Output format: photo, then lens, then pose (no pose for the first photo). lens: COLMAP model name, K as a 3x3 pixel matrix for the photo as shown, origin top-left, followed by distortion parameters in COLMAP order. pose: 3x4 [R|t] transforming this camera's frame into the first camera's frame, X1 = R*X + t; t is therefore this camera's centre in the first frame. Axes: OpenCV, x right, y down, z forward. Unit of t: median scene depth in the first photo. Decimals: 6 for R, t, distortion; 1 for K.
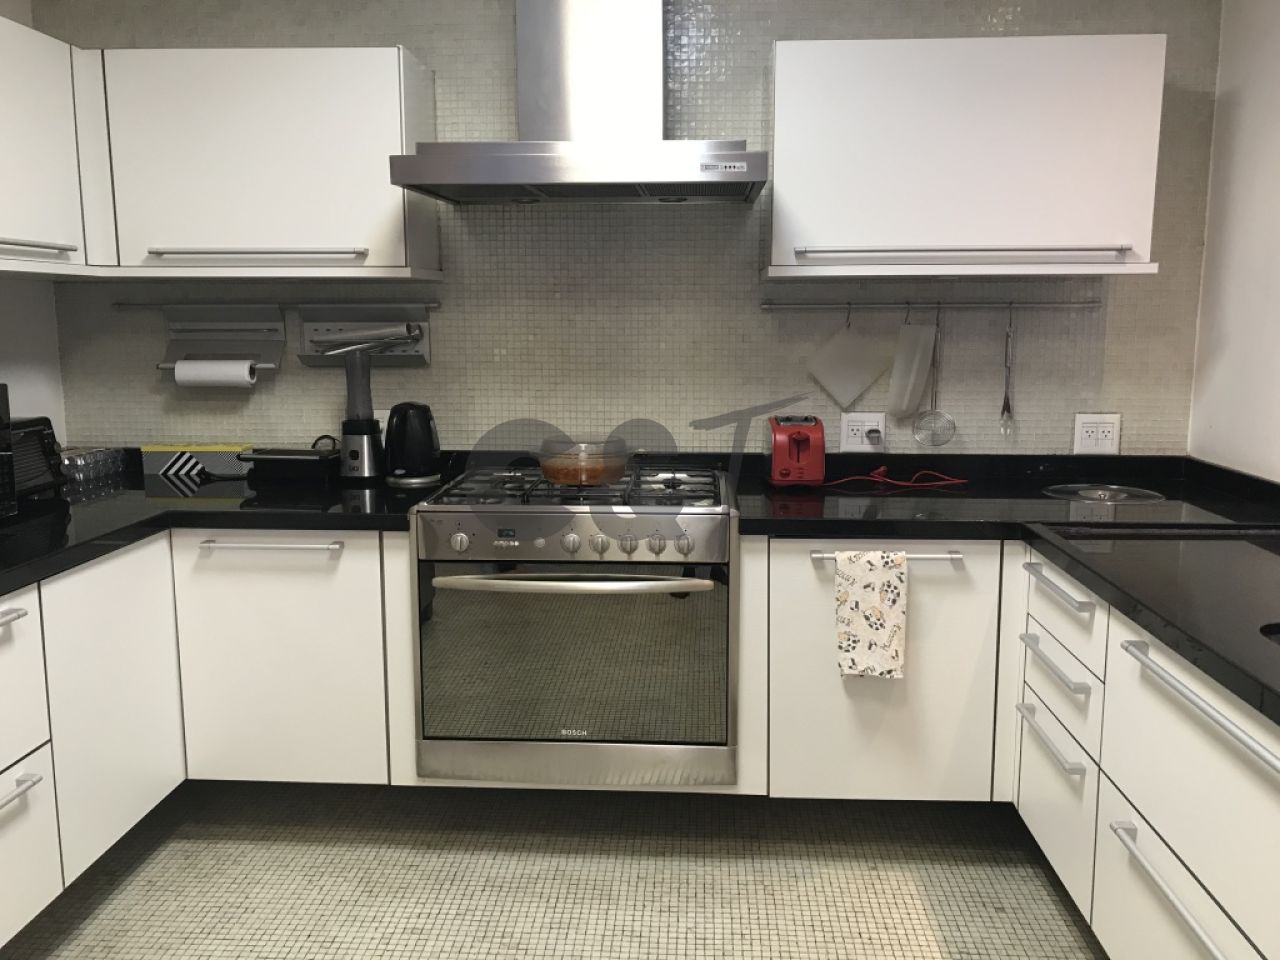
lens RADIAL K [[1063.9, 0, 671.0], [0, 1063.9, 472.3], [0, 0, 1]] dist [0.005290, 0.009377]
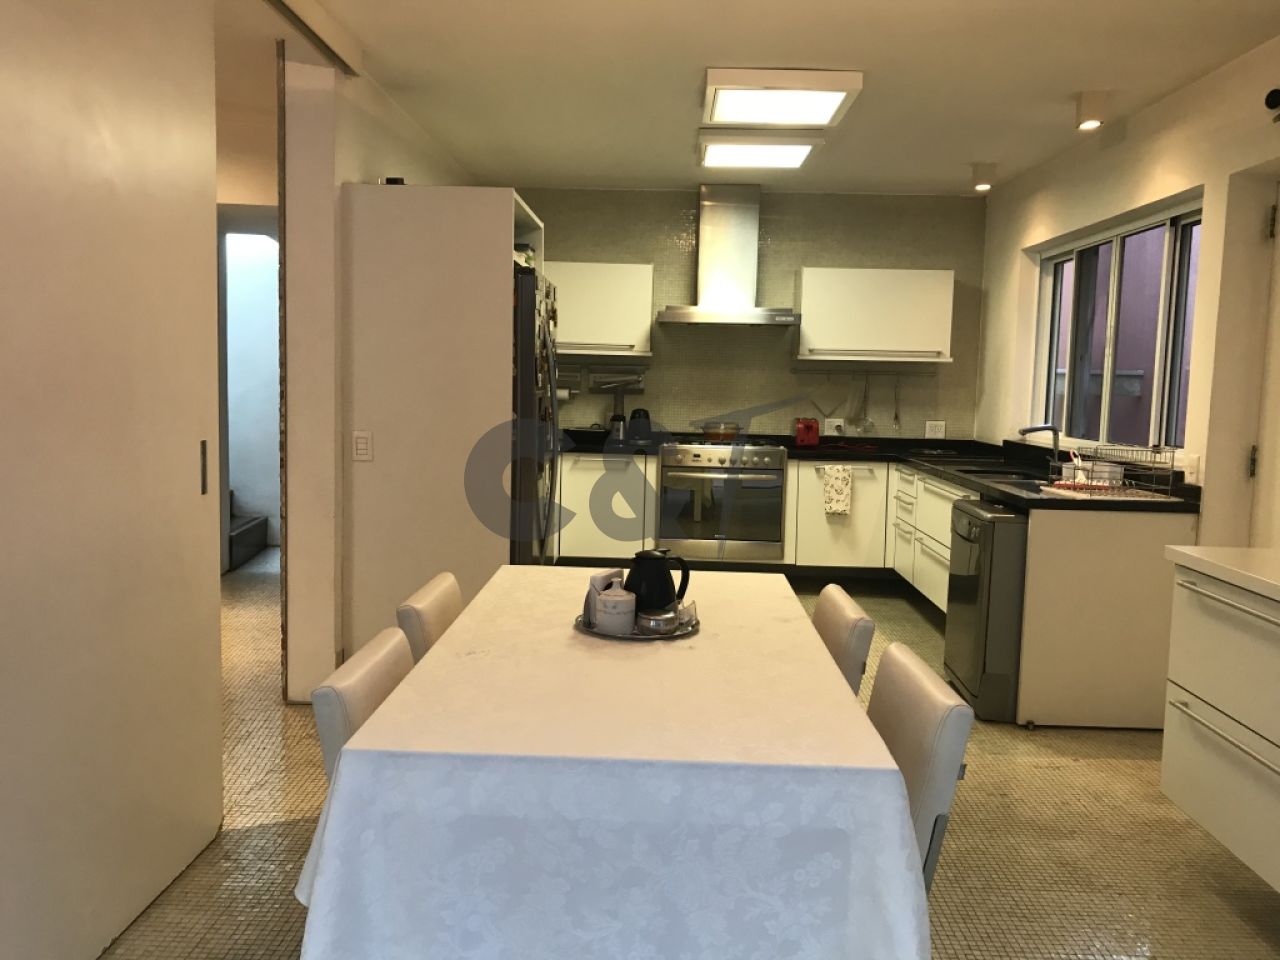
lens RADIAL K [[1063.9, 0, 637.8], [0, 1063.9, 479.6], [0, 0, 1]] dist [0.005290, 0.009377]
pose [[0.999679, 0.023452, 0.009596, -0.273333], [-0.022921, 0.998375, -0.052178, 0.214206], [-0.010804, 0.051941, 0.998592, -1.335359]]
